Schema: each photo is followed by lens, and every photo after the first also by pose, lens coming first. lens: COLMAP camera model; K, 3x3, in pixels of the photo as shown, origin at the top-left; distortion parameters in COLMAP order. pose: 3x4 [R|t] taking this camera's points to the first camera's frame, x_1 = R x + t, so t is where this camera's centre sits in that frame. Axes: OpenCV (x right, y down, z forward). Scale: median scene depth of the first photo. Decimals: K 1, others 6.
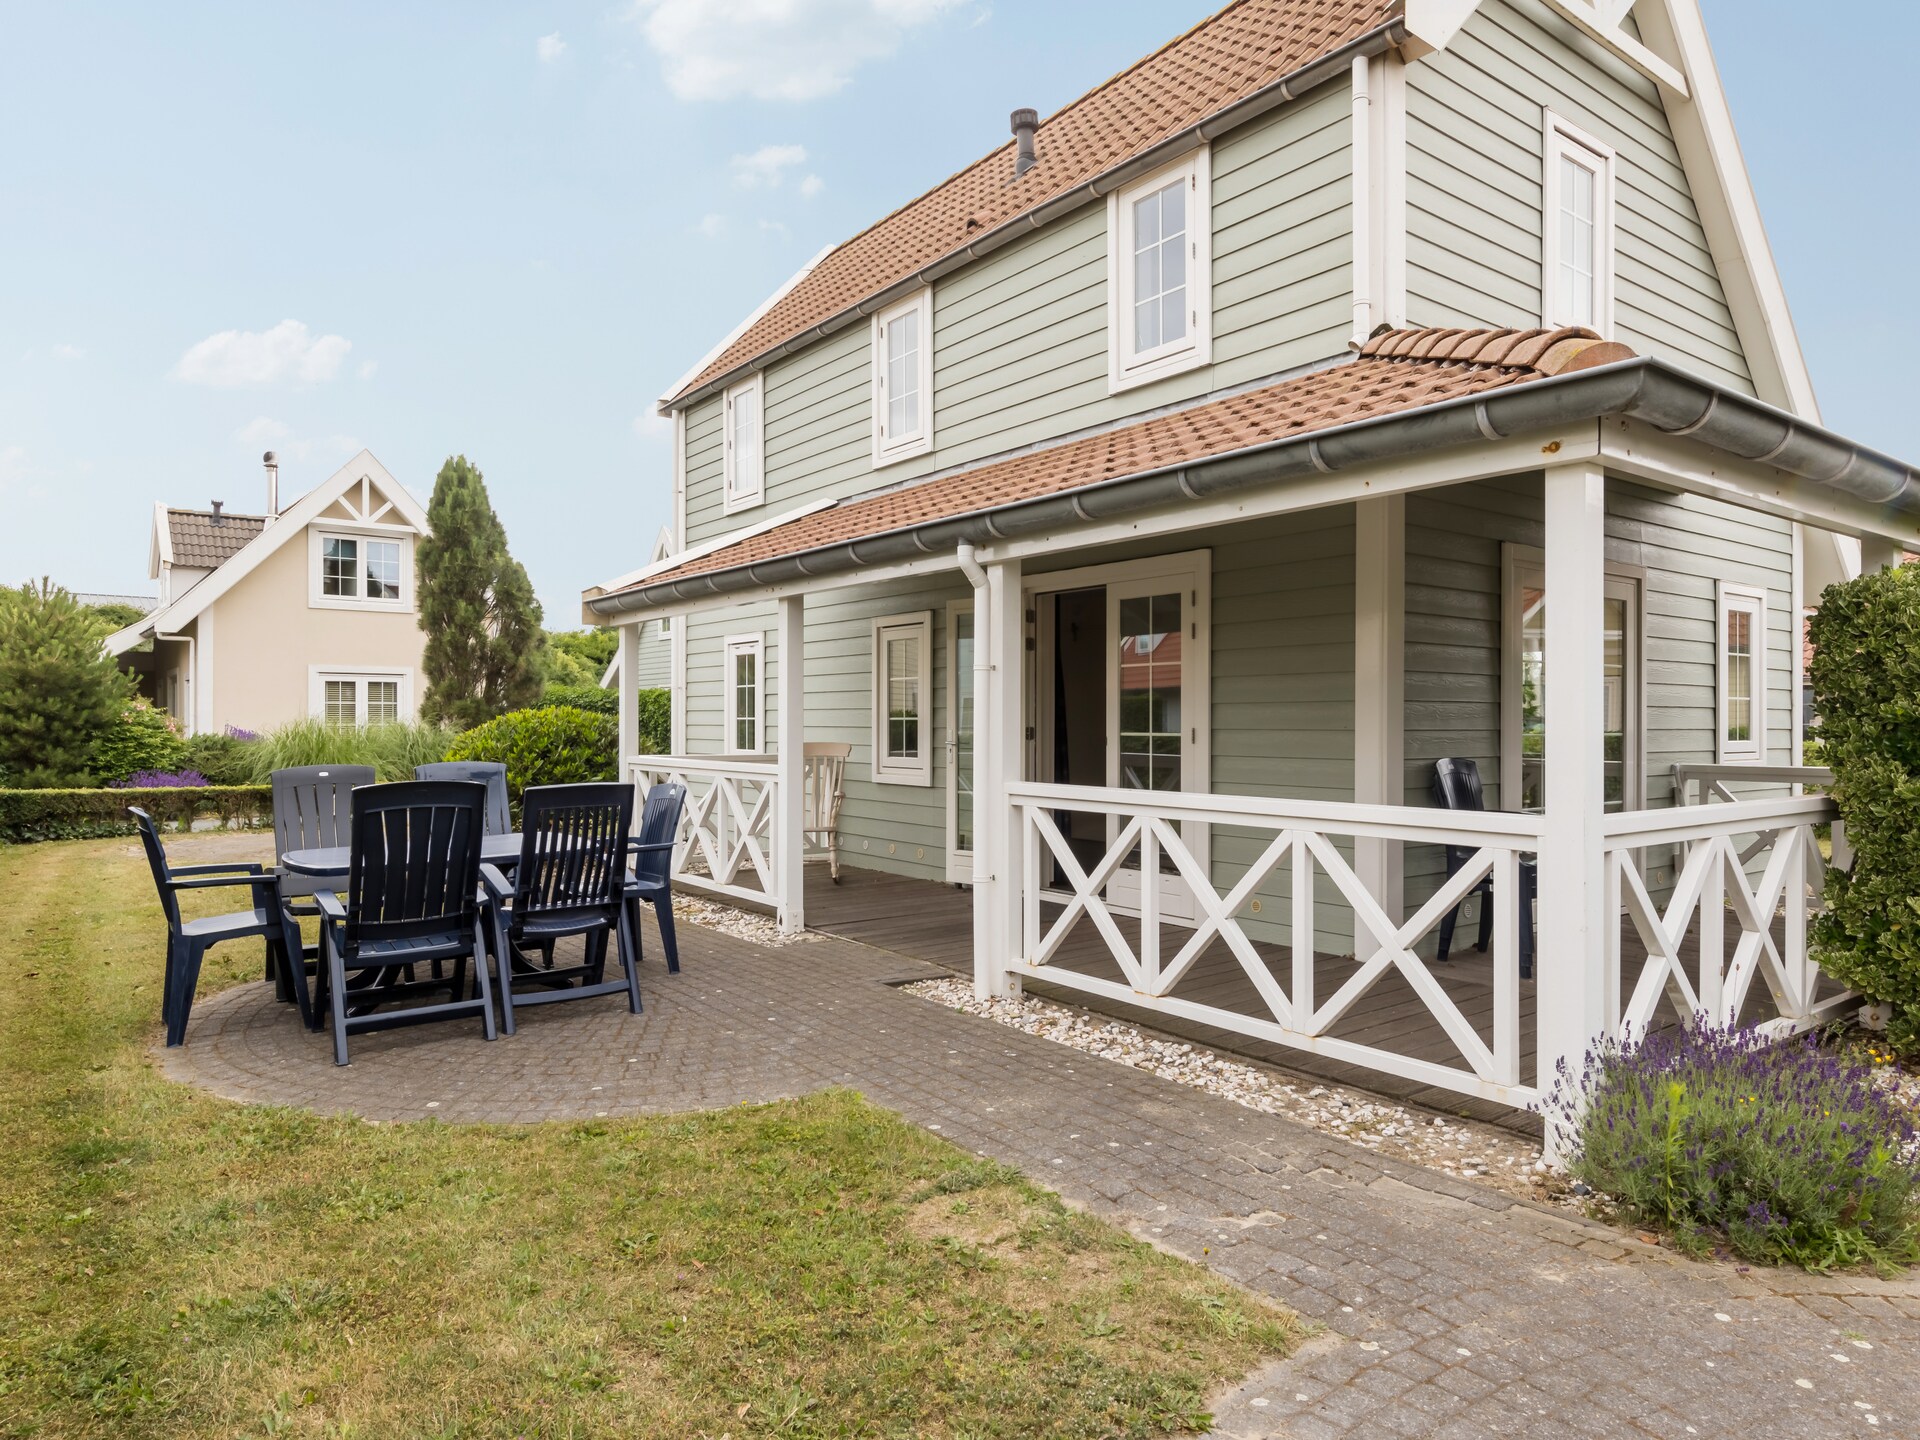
lens RADIAL K [[1180.7, 0, 959.8], [0, 1180.7, 719.4], [0, 0, 1]] dist [-0.004006, 0.000160]
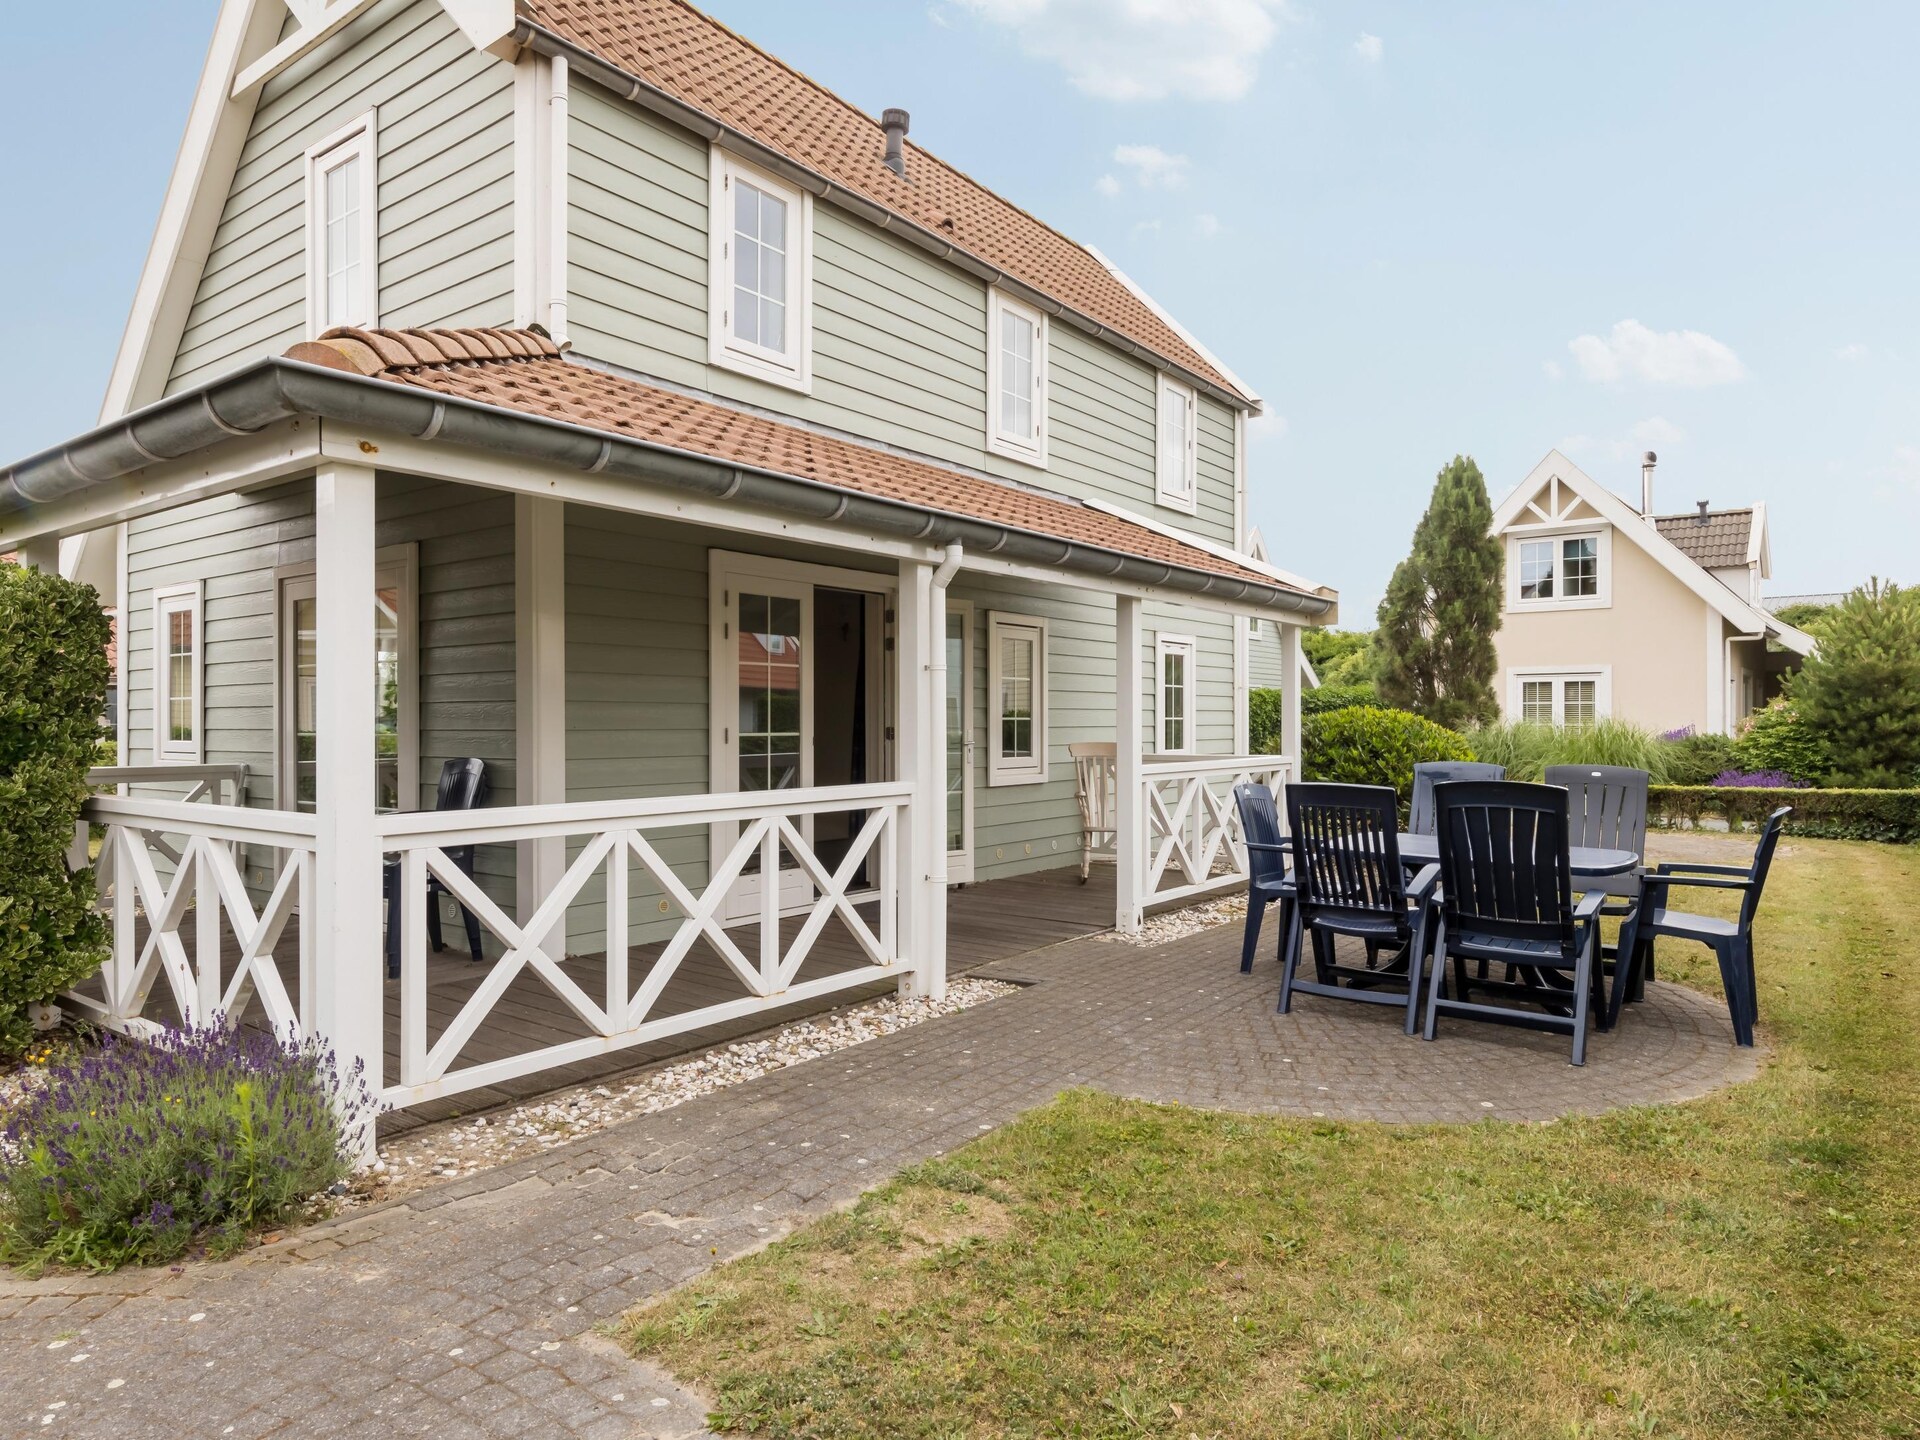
lens RADIAL K [[1180.7, 0, 958.2], [0, 1180.7, 717.1], [0, 0, 1]] dist [-0.004006, 0.000160]
pose [[-0.291202, -0.001774, 0.956660, -0.830101], [0.003255, 0.999991, 0.002846, -0.004142], [-0.956656, 0.003942, -0.291193, 1.123043]]
